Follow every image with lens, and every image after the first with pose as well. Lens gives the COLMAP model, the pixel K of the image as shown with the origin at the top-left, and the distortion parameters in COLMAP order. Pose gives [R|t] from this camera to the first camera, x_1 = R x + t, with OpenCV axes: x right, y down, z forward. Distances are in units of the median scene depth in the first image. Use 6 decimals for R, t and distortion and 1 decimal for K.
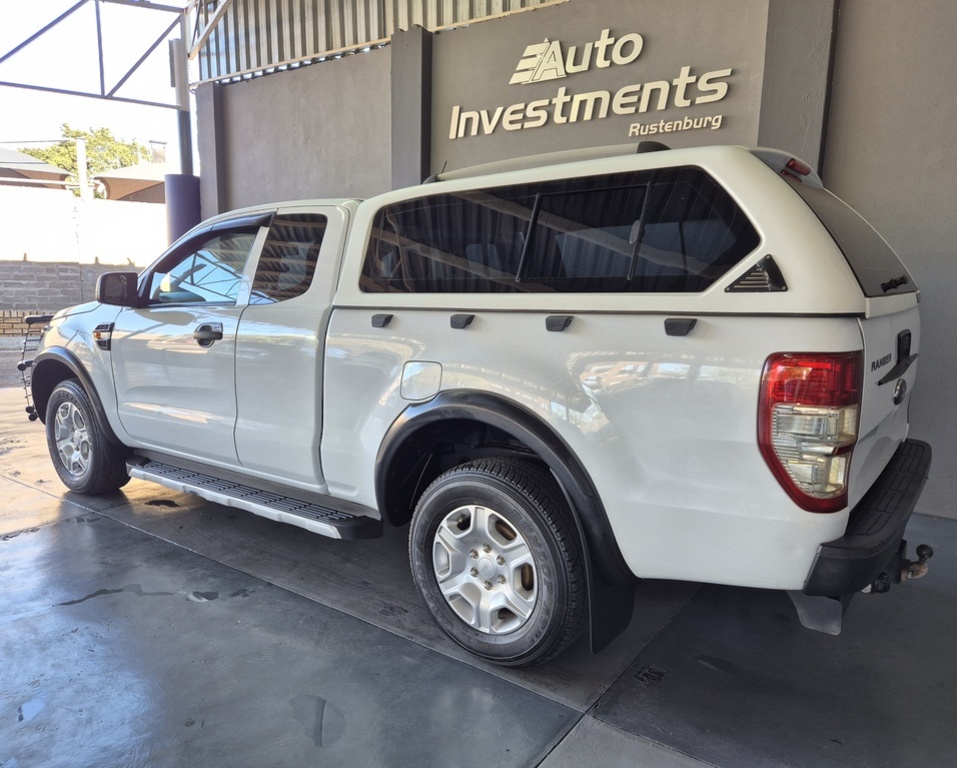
lens RADIAL K [[687.8, 0, 497.4], [0, 687.8, 404.3], [0, 0, 1]] dist [0.067905, -0.049138]
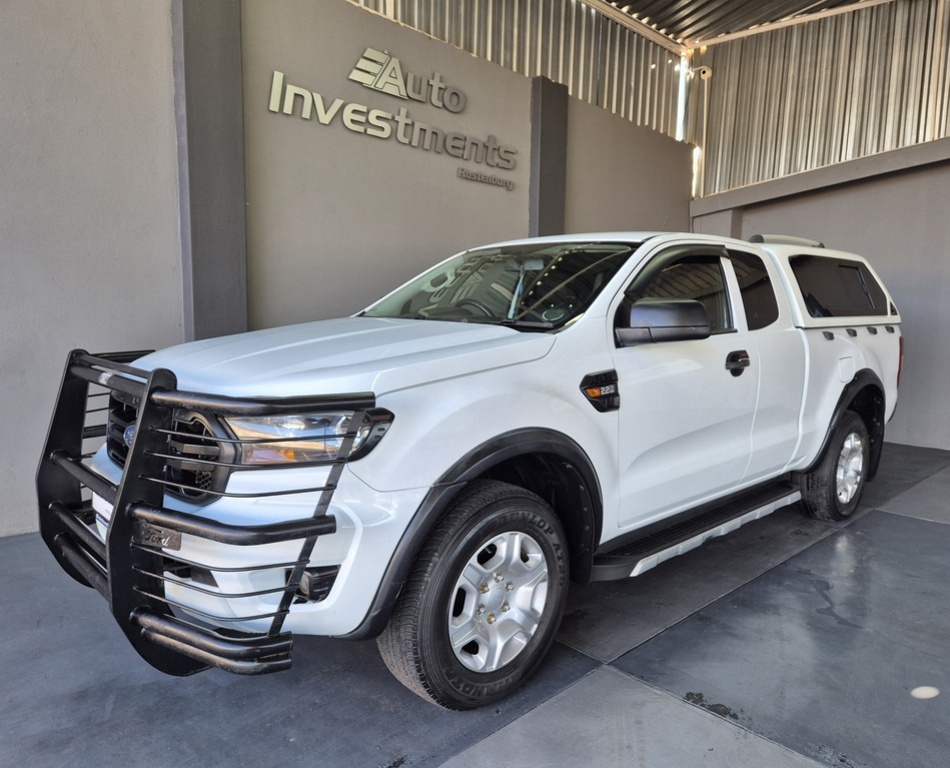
lens RADIAL K [[682.7, 0, 501.5], [0, 682.7, 396.9], [0, 0, 1]] dist [0.067905, -0.049138]
pose [[0.149390, -0.134205, 0.979628, -0.952211], [0.147272, 0.982715, 0.112169, -0.140486], [-0.977749, 0.127514, 0.166573, 0.775500]]
